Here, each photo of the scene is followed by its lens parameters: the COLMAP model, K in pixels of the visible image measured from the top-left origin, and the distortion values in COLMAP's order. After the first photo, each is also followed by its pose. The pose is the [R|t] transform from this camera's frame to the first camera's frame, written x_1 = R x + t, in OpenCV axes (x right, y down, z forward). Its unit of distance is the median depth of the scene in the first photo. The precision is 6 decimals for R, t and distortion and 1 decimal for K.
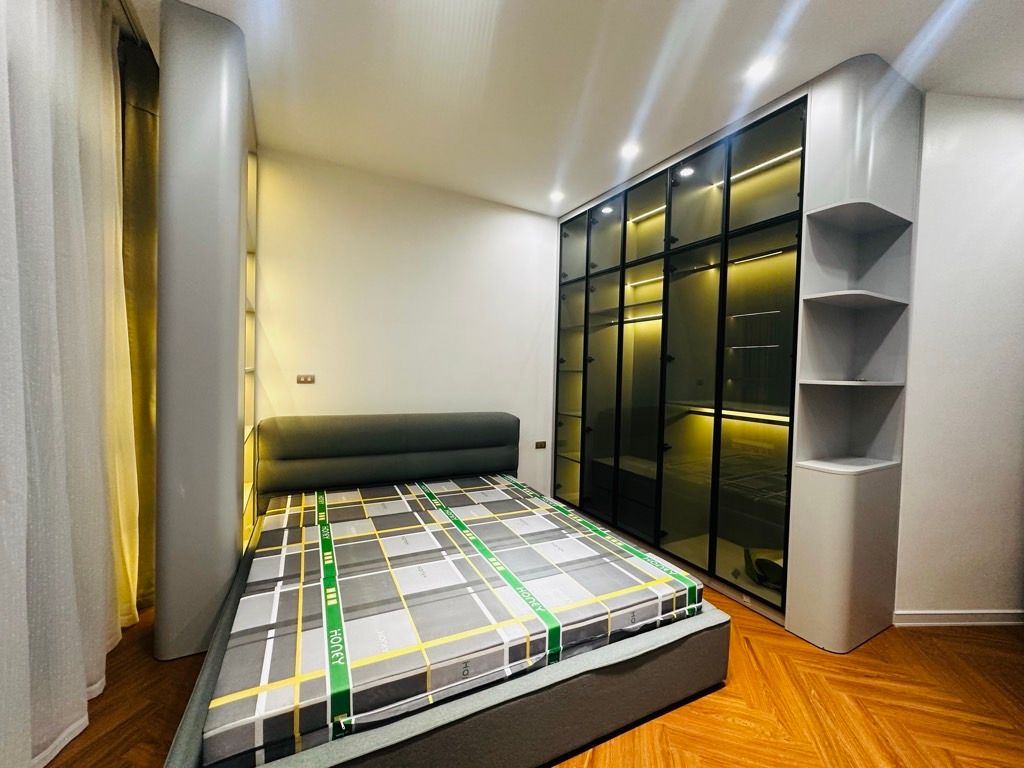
lens RADIAL K [[406.7, 0, 508.7], [0, 406.7, 376.3], [0, 0, 1]] dist [-0.001970, -0.000324]
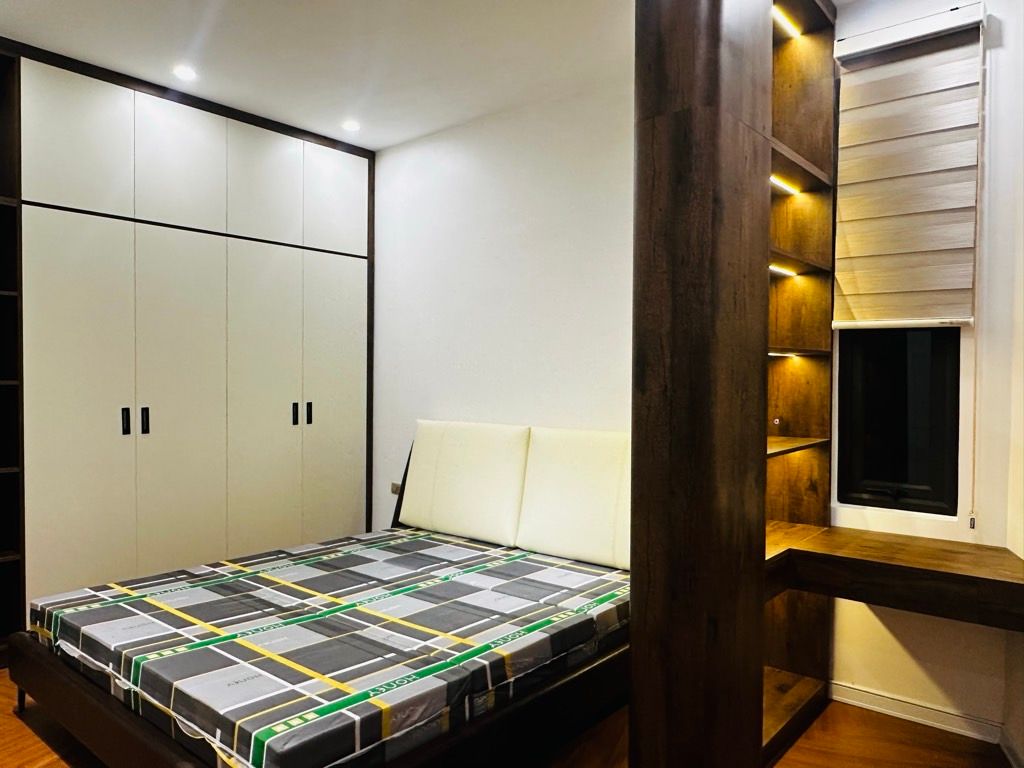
lens RADIAL K [[738.3, 0, 512.0], [0, 738.3, 384.0], [0, 0, 1]] dist [-0.004824, -0.000092]
pose [[0.406480, -0.005926, -0.913641, 1.088879], [-0.021302, 0.999646, -0.015961, 0.017234], [0.913411, 0.025950, 0.406210, 0.528142]]
